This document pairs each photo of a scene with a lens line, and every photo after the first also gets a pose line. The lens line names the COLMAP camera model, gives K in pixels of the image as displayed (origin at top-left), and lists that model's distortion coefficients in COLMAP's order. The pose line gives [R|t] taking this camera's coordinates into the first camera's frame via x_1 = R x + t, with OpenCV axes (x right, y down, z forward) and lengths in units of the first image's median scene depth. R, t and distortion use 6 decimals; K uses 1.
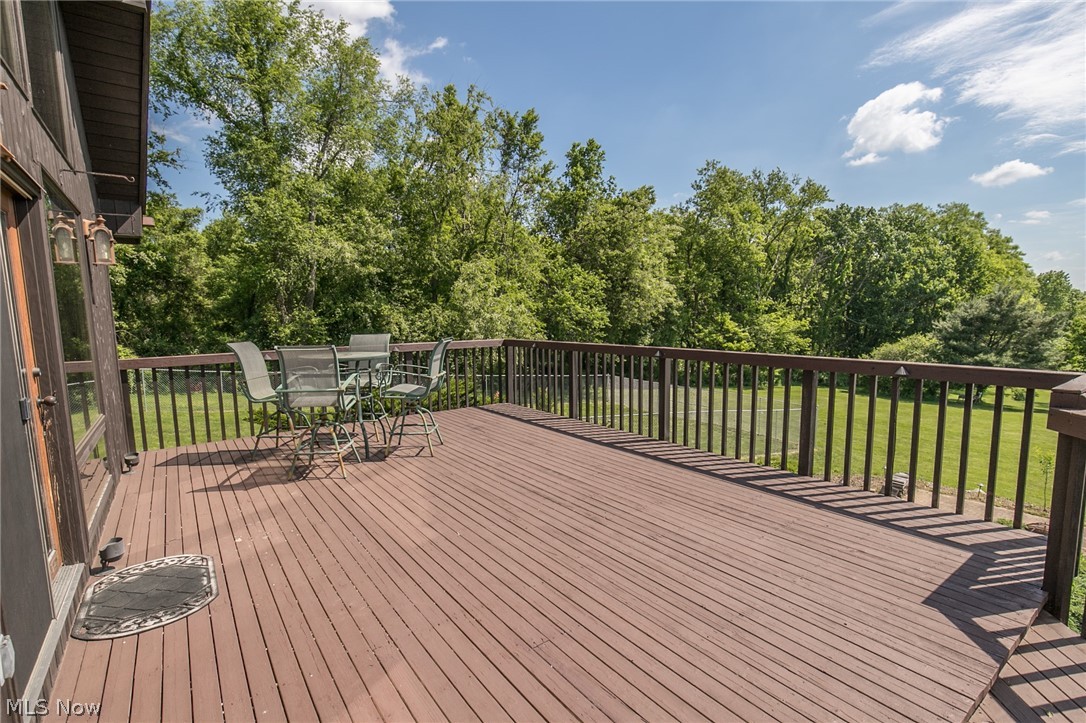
lens RADIAL K [[527.8, 0, 541.8], [0, 527.8, 370.8], [0, 0, 1]] dist [-0.004053, 0.000180]
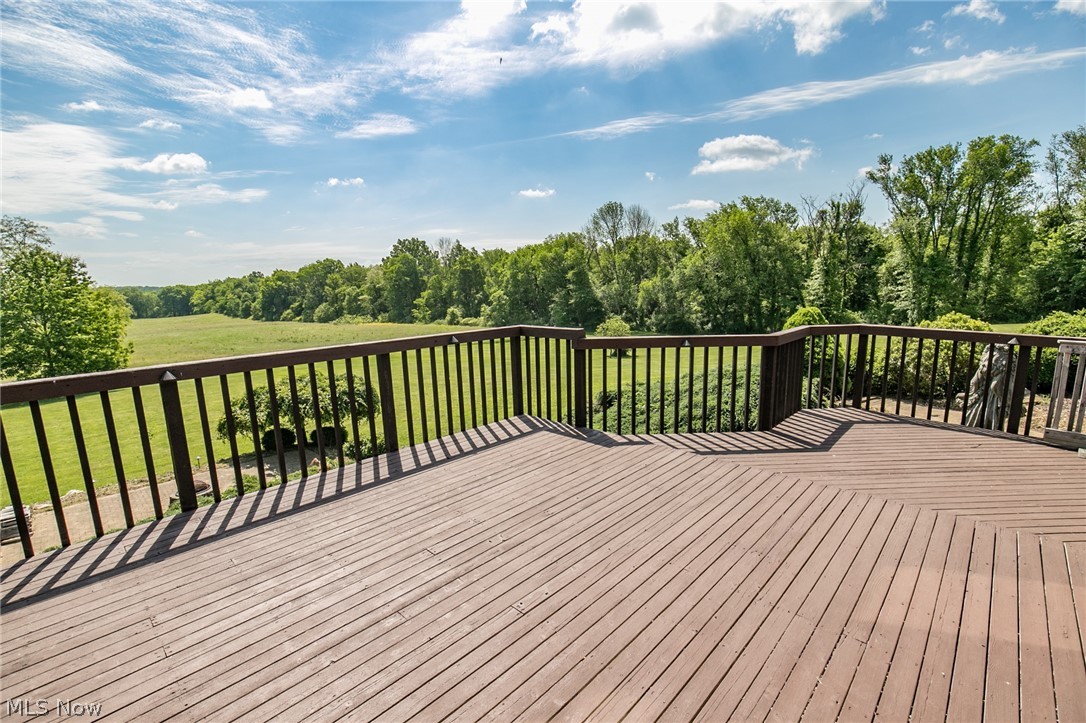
lens RADIAL K [[496.6, 0, 545.8], [0, 496.6, 366.7], [0, 0, 1]] dist [-0.009176, 0.001269]
pose [[-0.187329, -0.151830, 0.970492, -0.058043], [0.138121, 0.974096, 0.179054, -0.012056], [-0.972538, 0.167587, -0.161506, 0.093336]]
